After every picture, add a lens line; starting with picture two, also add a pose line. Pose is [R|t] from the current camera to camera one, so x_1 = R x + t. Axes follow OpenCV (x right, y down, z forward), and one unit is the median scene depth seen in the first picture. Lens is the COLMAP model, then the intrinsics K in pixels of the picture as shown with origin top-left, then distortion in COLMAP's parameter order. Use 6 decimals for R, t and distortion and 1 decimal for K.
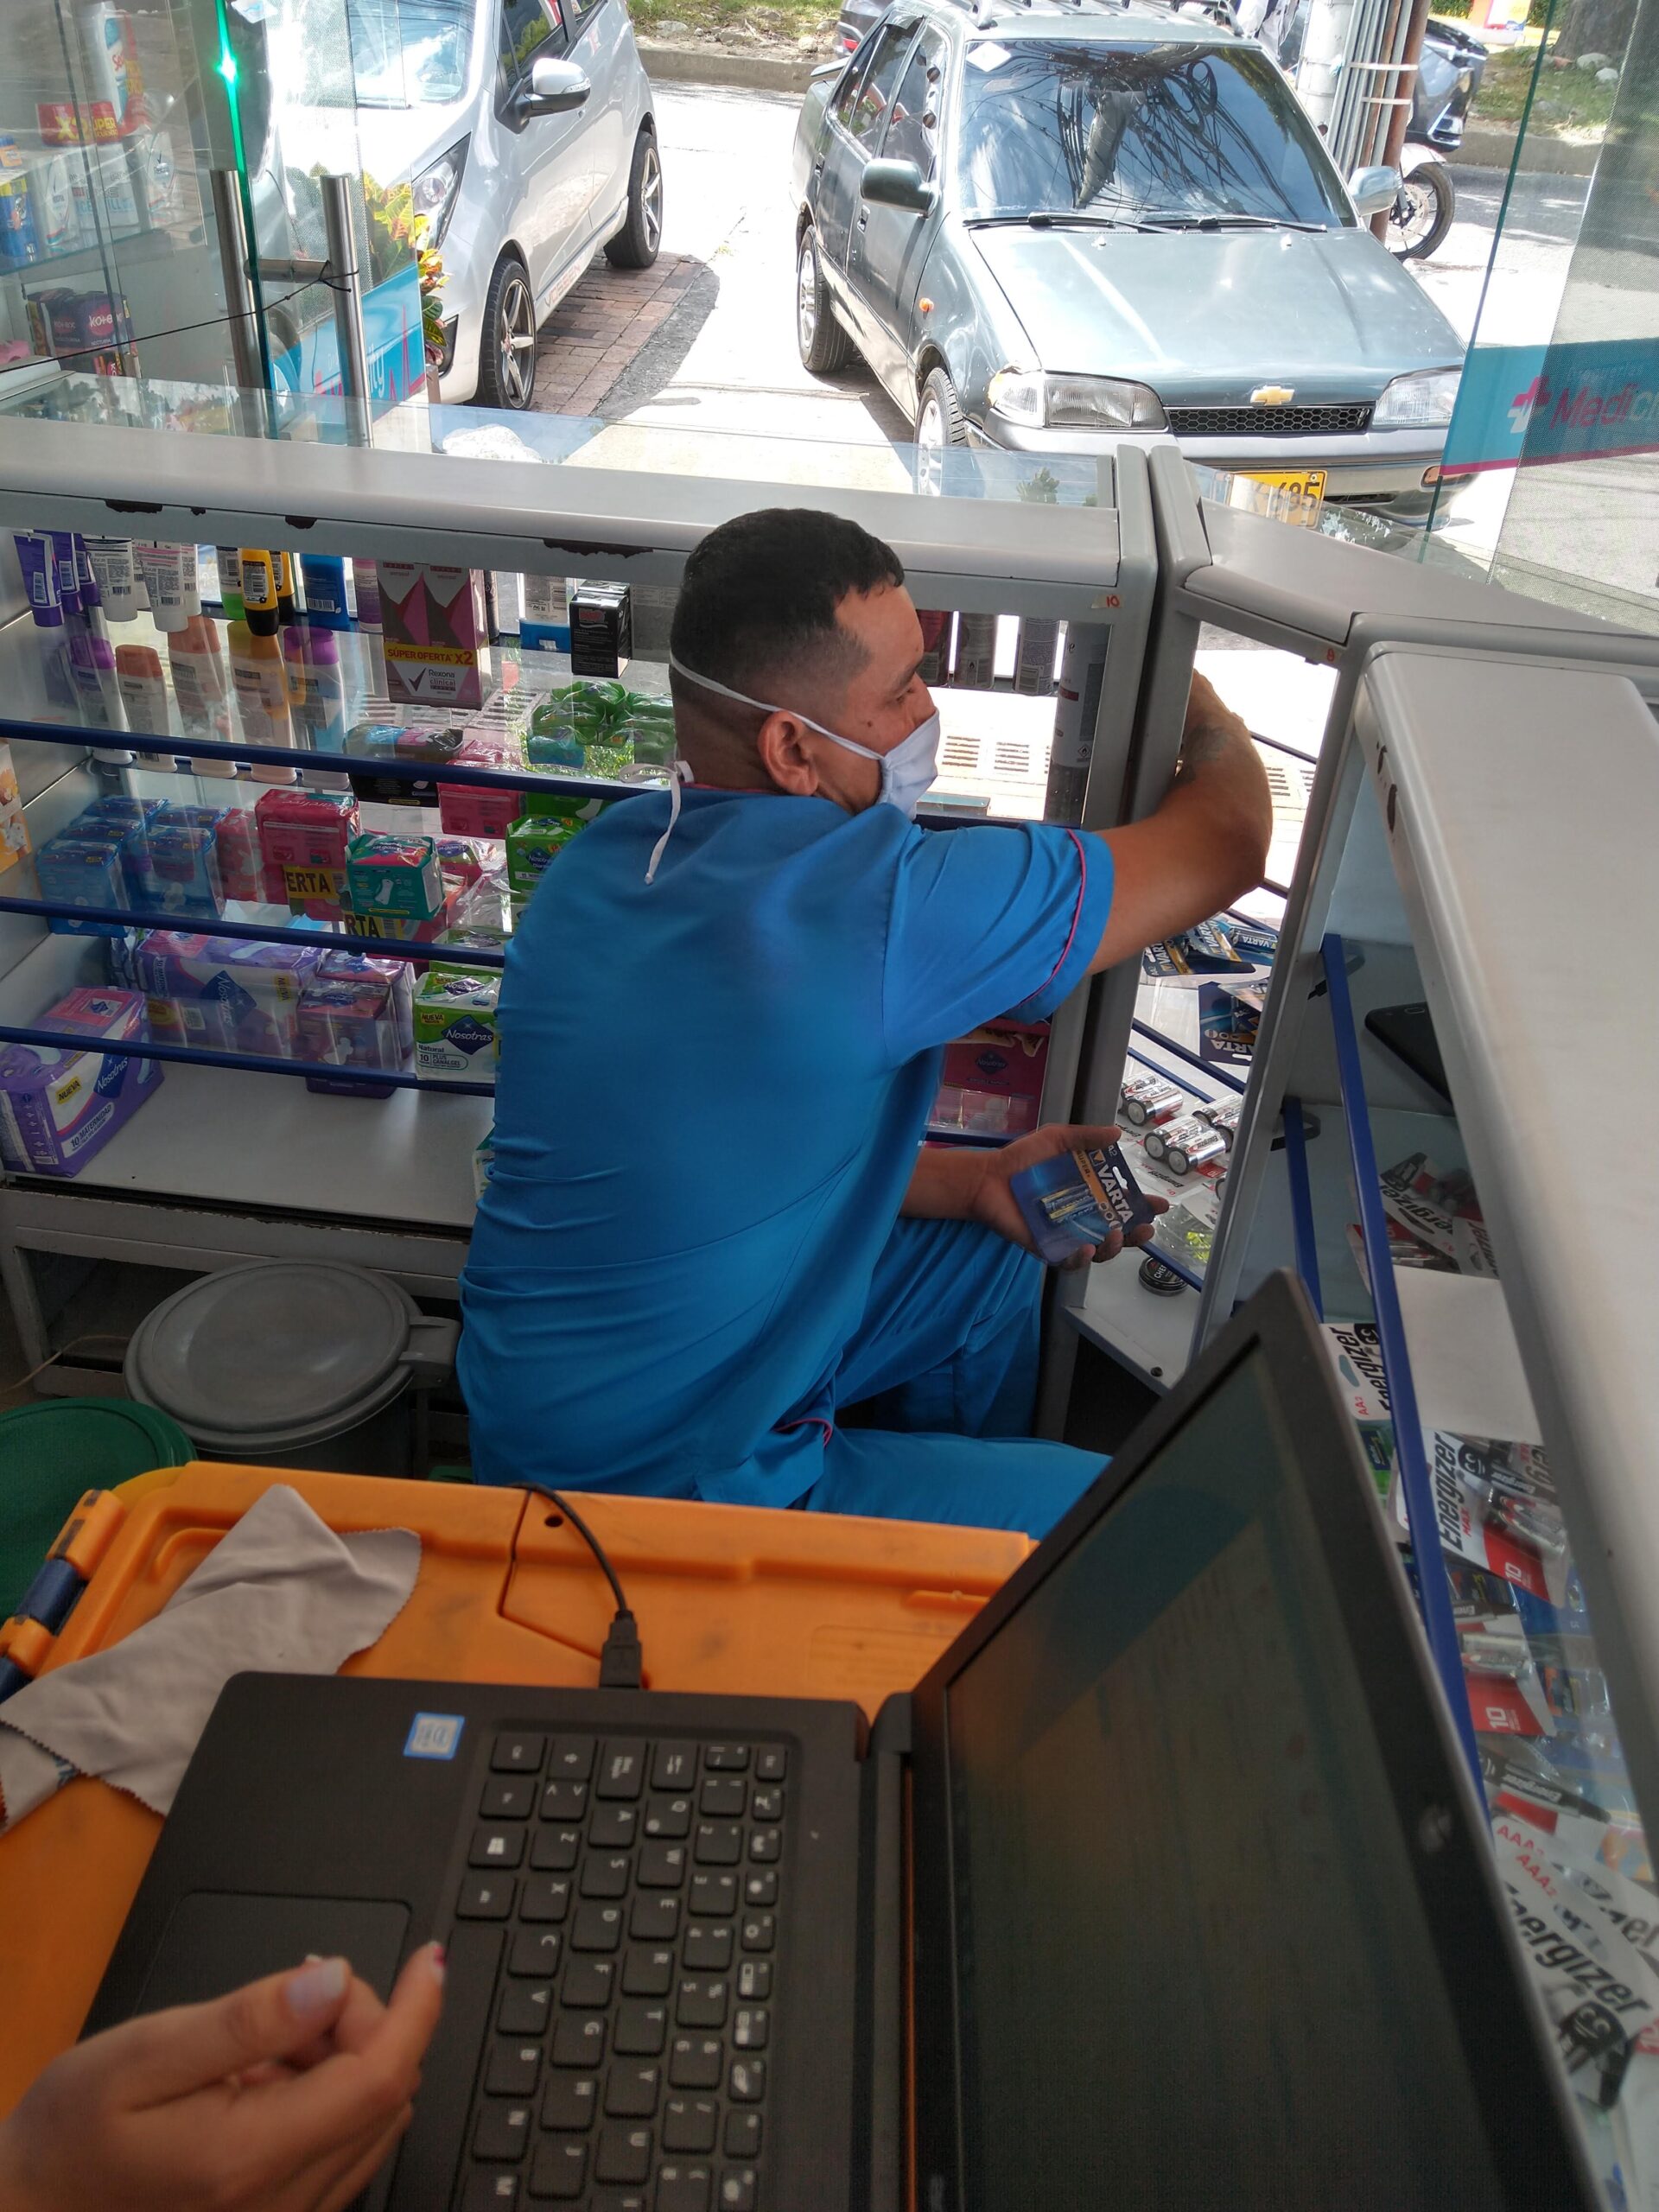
lens RADIAL K [[1694.6, 0, 838.1], [0, 1694.6, 1119.2], [0, 0, 1]] dist [0.058569, -0.075189]
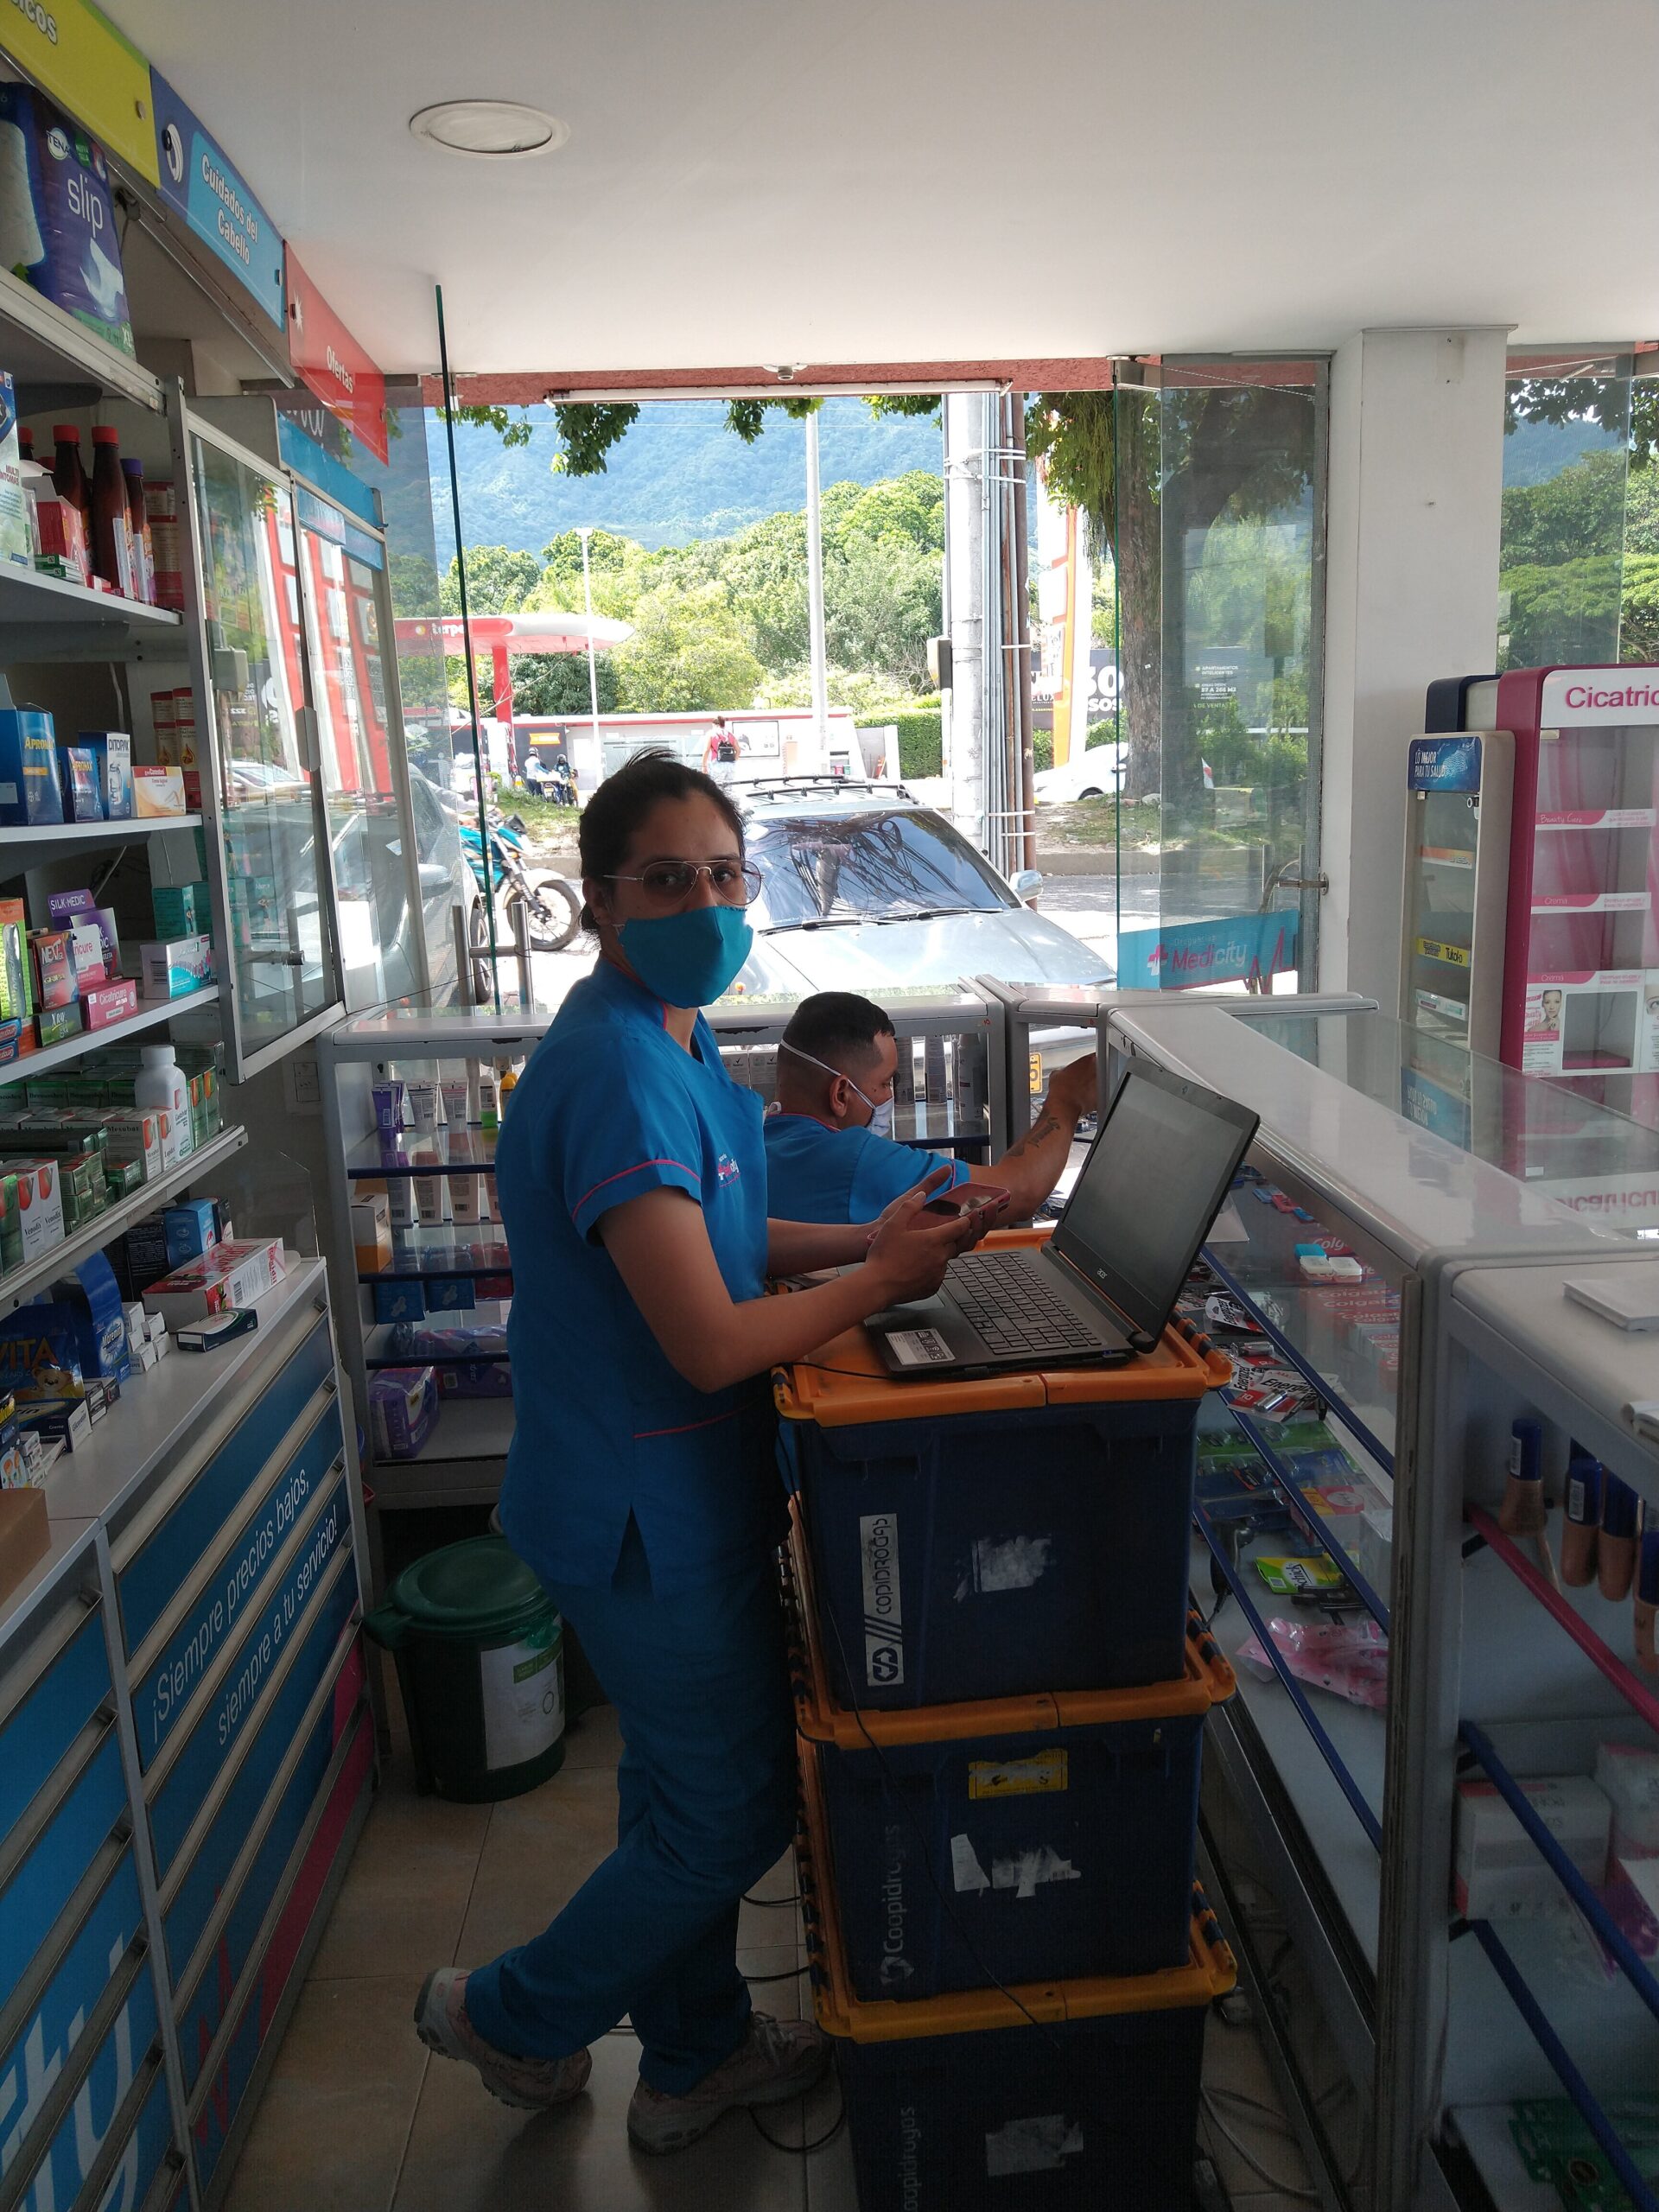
lens RADIAL K [[1694.6, 0, 838.1], [0, 1694.6, 1119.2], [0, 0, 1]] dist [0.058569, -0.075189]
pose [[0.979335, -0.126576, 0.157738, -0.085468], [0.177328, 0.912447, -0.368774, 0.128388], [-0.097249, 0.389125, 0.916037, -0.200546]]
